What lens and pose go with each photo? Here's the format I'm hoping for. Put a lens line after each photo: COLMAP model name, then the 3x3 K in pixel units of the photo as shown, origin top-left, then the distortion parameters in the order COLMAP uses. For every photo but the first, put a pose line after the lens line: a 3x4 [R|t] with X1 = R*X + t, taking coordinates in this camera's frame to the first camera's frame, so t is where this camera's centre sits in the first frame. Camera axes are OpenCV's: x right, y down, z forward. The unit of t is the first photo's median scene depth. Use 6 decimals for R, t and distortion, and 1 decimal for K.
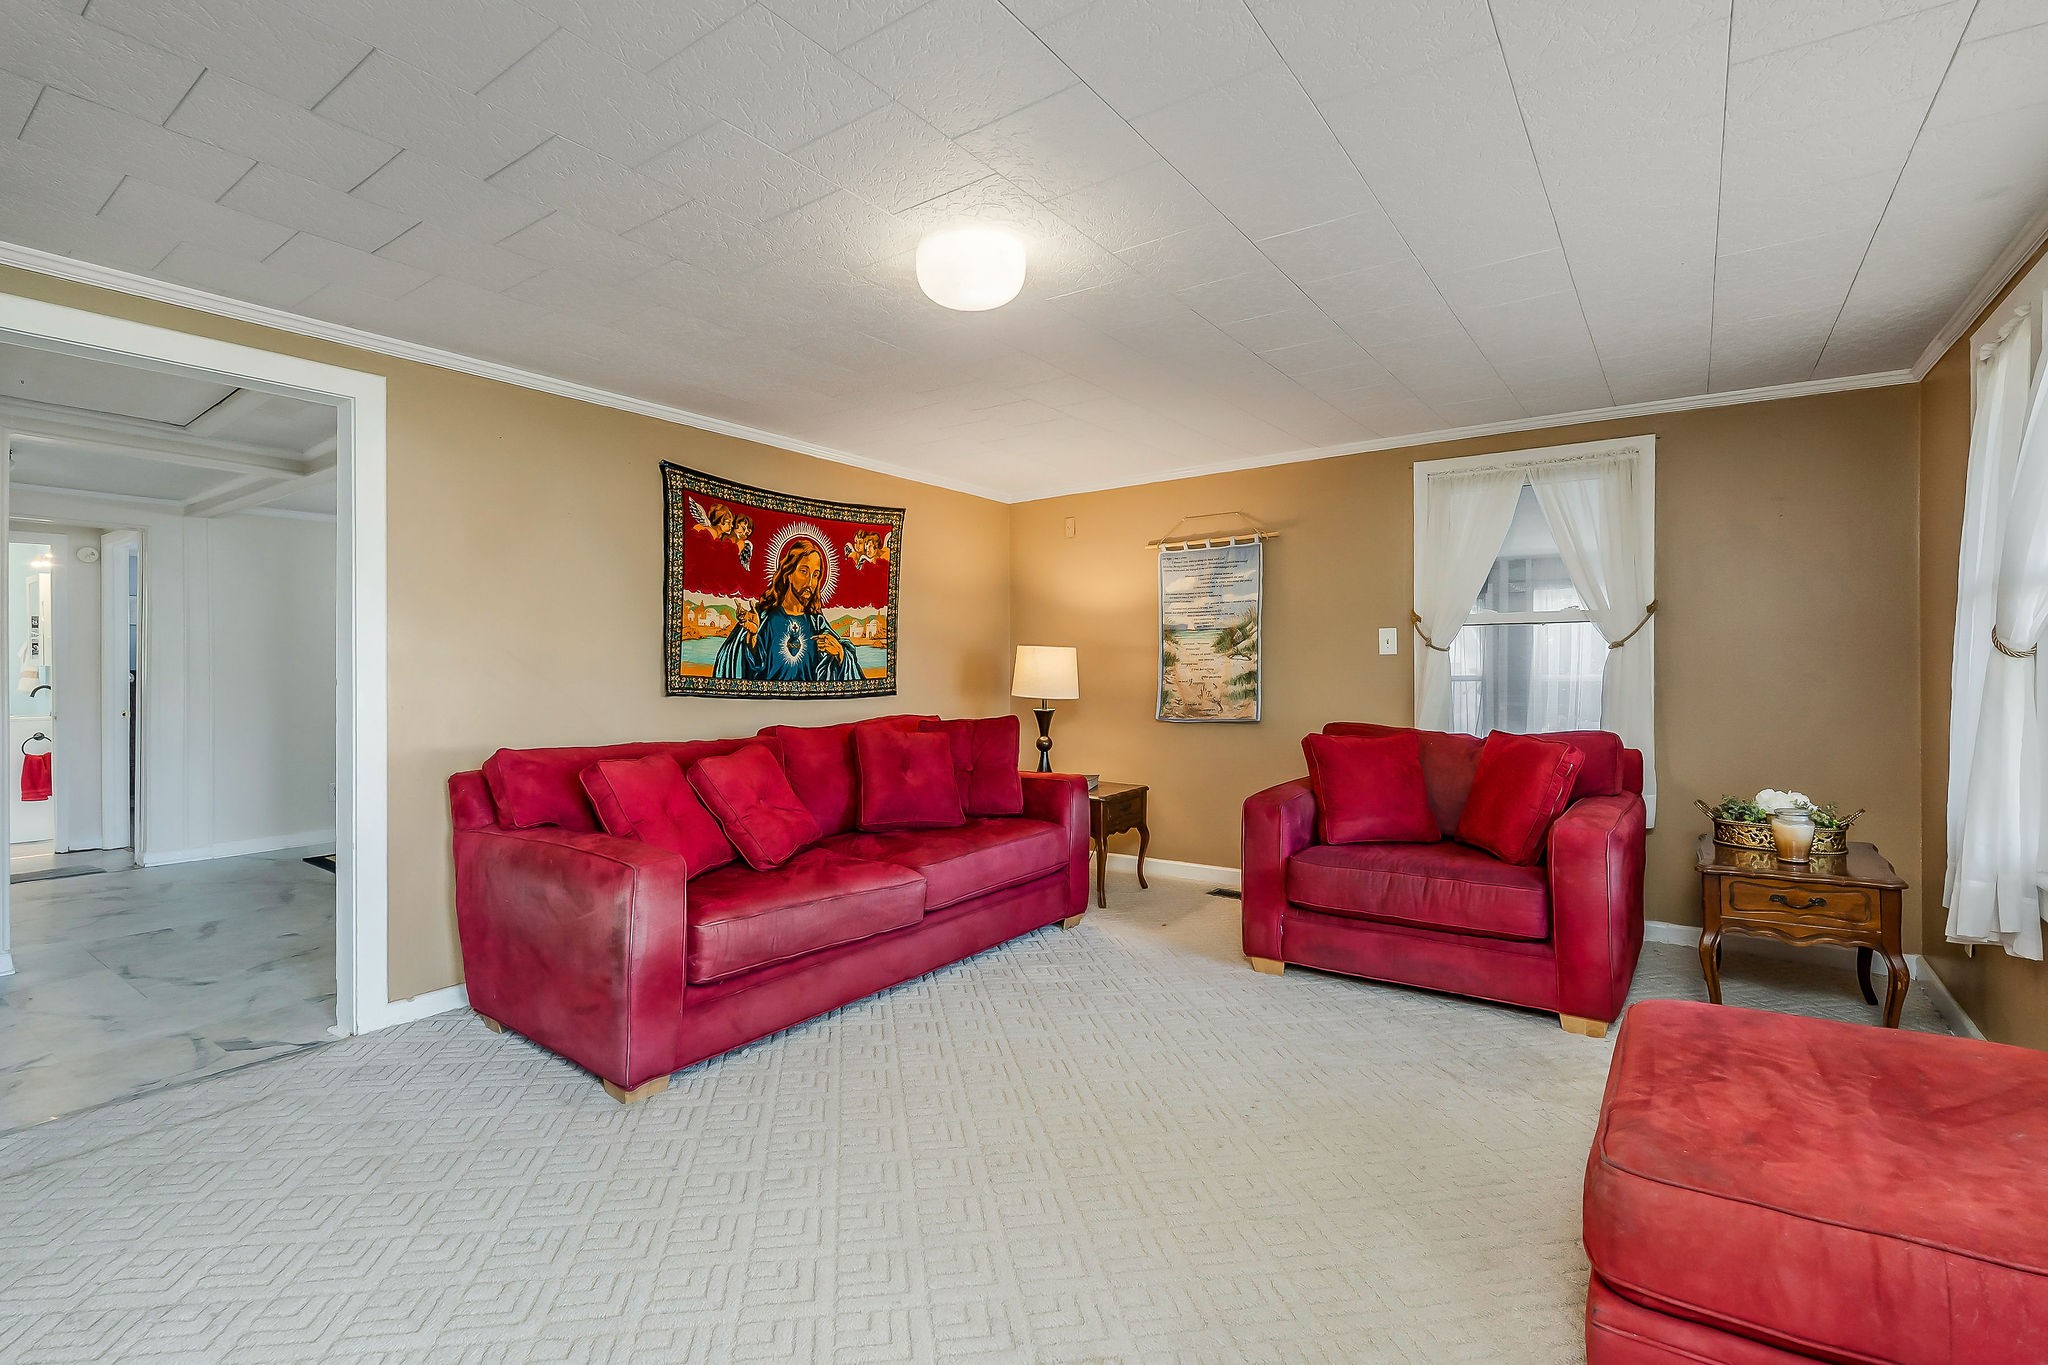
lens RADIAL K [[931.8, 0, 1030.0], [0, 931.8, 667.3], [0, 0, 1]] dist [-0.015694, -0.000226]
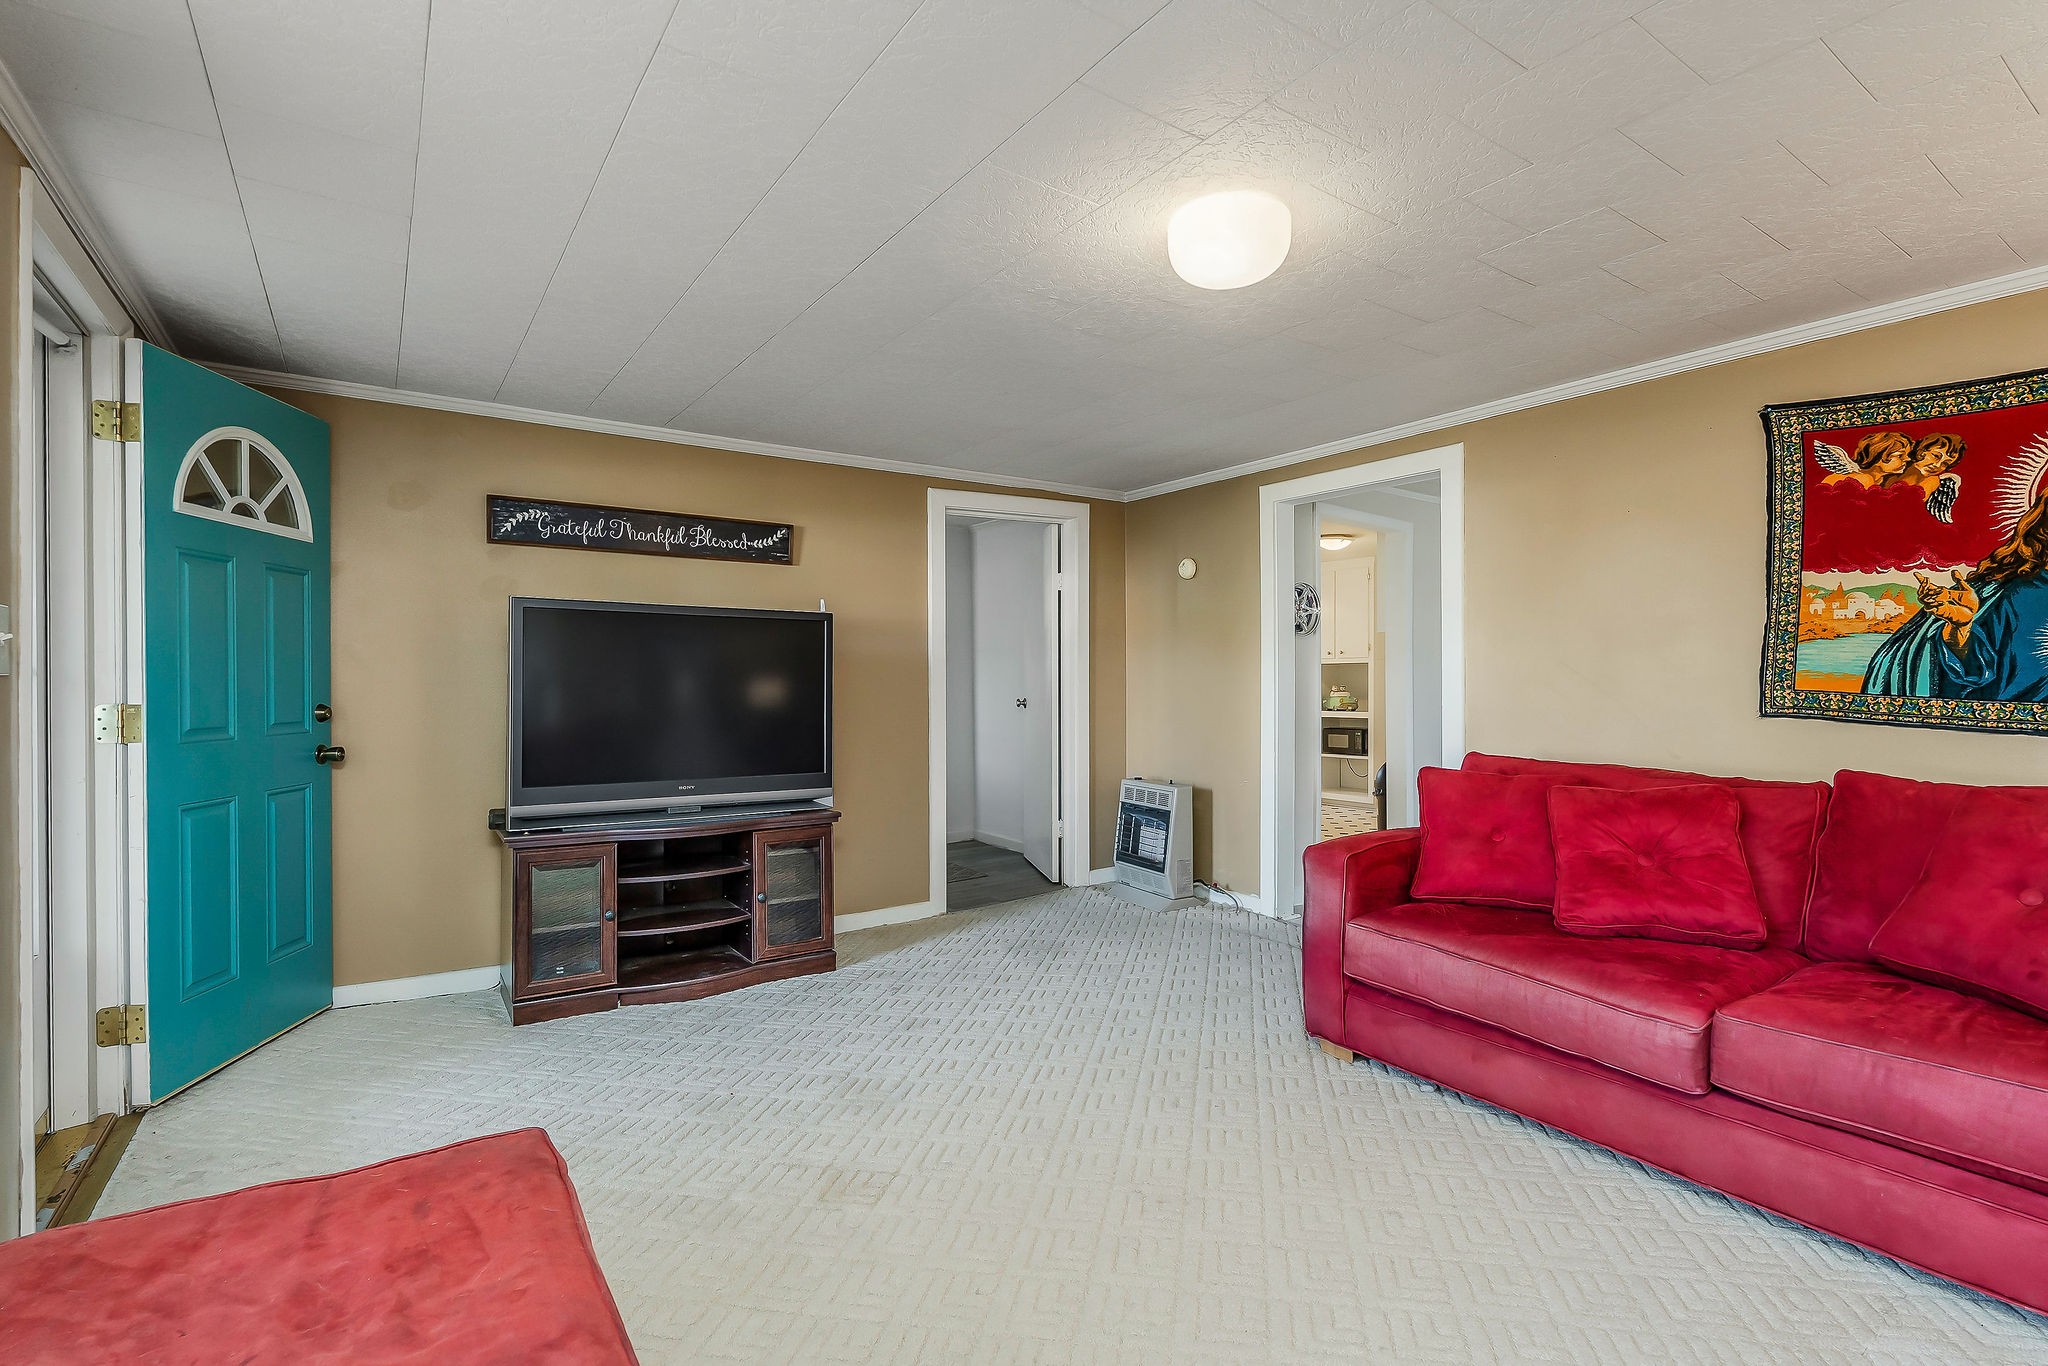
lens RADIAL K [[931.8, 0, 1025.0], [0, 931.8, 682.1], [0, 0, 1]] dist [-0.015694, -0.000226]
pose [[-0.334884, 0.006542, -0.942237, 0.463396], [0.001656, 0.999978, 0.006354, -0.002454], [0.942258, 0.000567, -0.334888, 0.607144]]
